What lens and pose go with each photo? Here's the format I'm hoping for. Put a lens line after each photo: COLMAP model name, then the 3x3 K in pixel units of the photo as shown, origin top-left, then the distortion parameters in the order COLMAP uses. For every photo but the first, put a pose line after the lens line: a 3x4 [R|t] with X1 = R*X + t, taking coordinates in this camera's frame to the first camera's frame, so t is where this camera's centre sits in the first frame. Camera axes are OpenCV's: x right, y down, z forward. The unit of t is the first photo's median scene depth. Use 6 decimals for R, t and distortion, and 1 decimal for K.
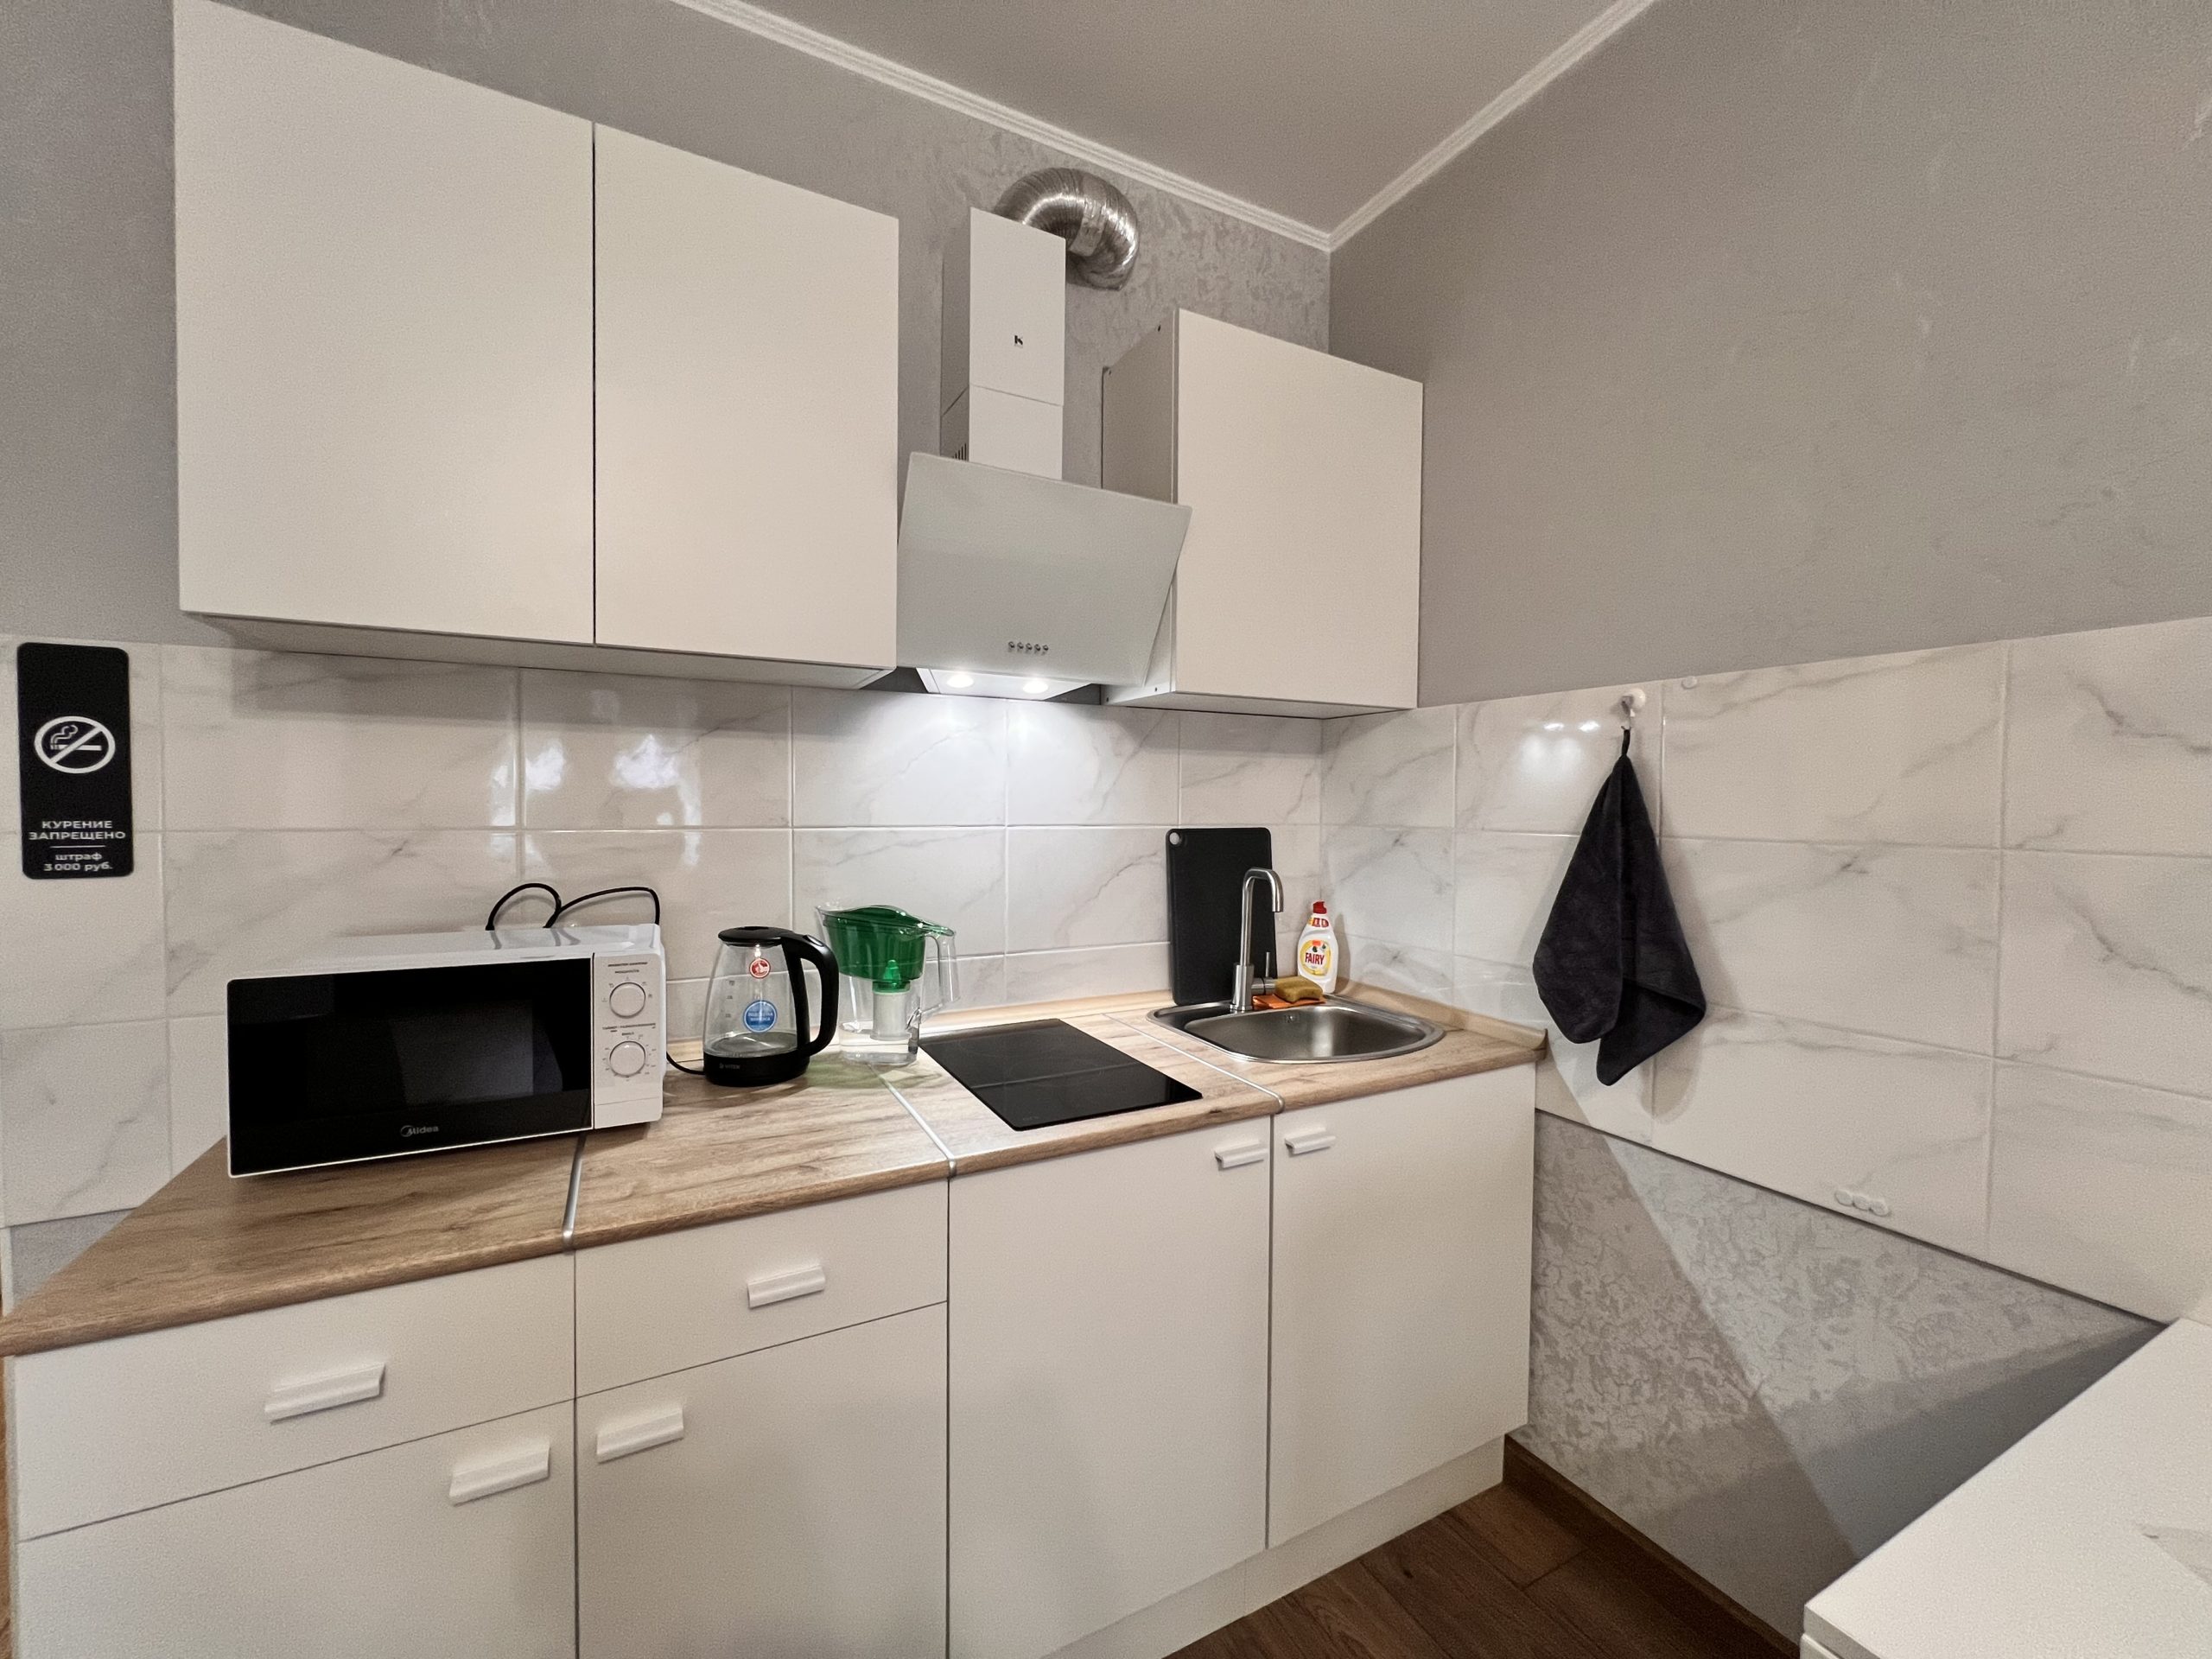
lens RADIAL K [[895.9, 0, 1110.9], [0, 895.9, 824.3], [0, 0, 1]] dist [0.001401, 0.000509]
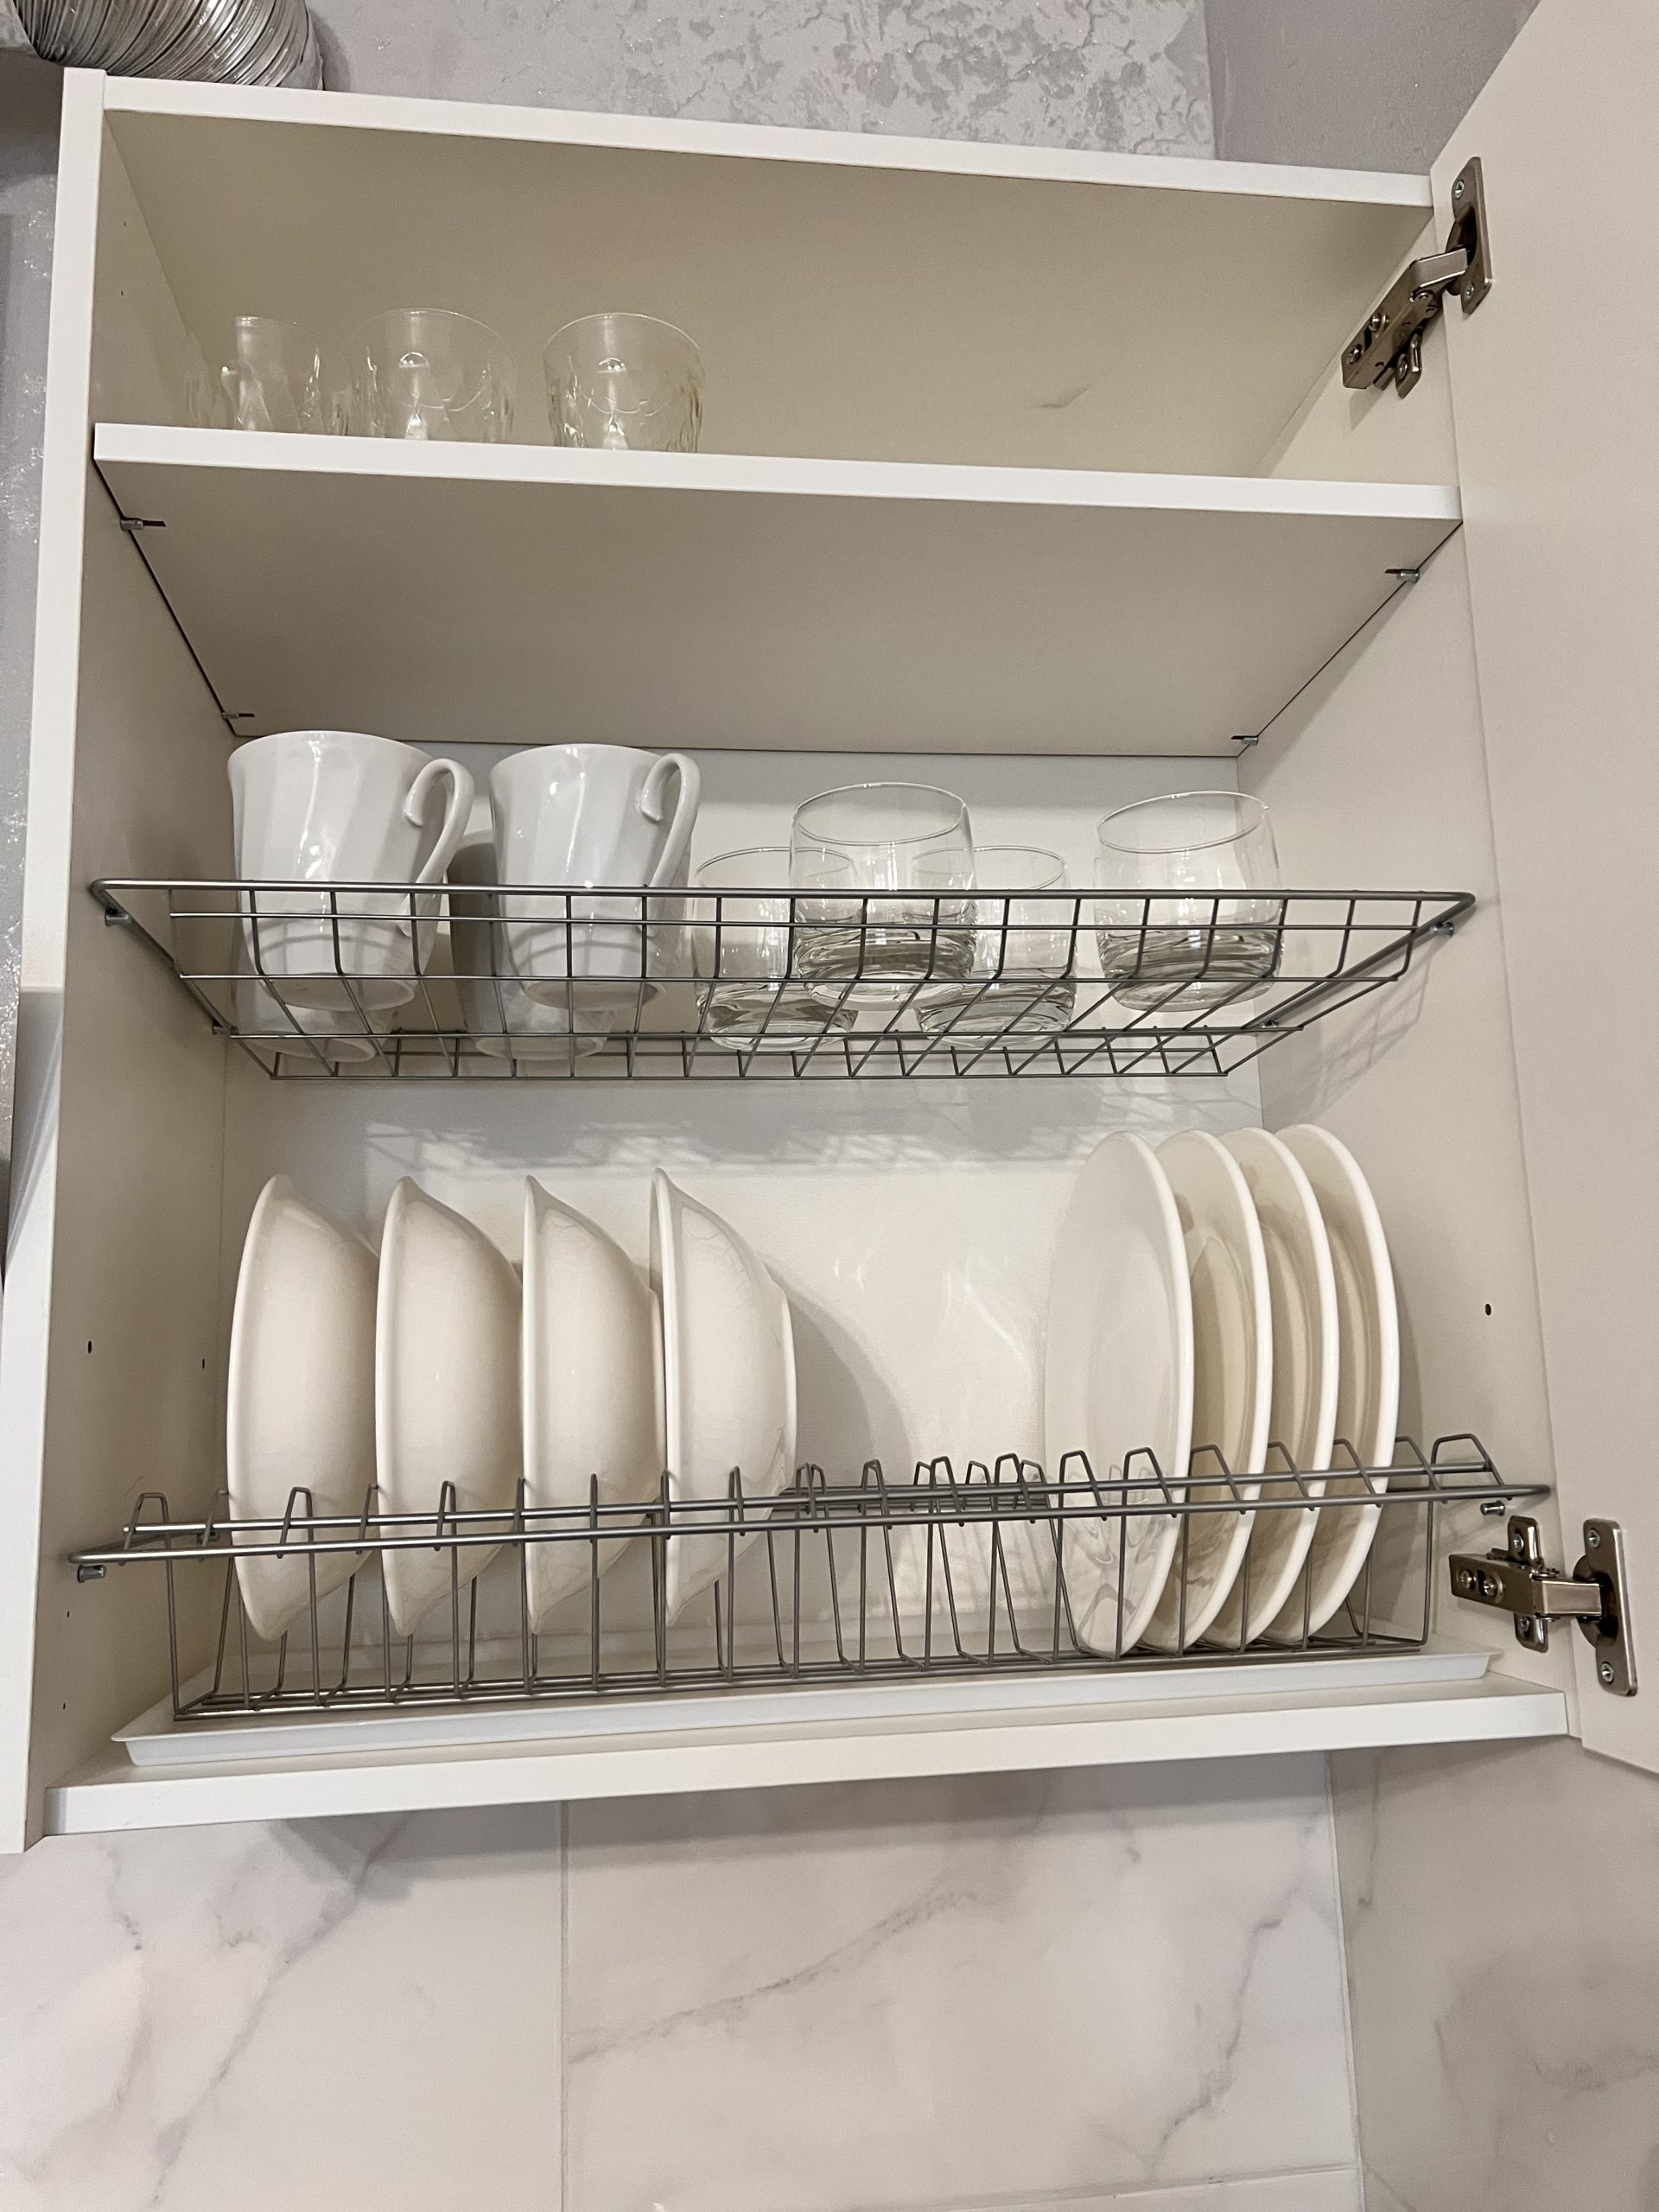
lens RADIAL K [[1679.1, 0, 826.6], [0, 1679.1, 1108.9], [0, 0, 1]] dist [0.047649, -0.048426]
pose [[0.939136, -0.083421, -0.333264, 0.376804], [0.019851, 0.981627, -0.189776, -0.242678], [0.342972, 0.171610, 0.923537, 0.736906]]
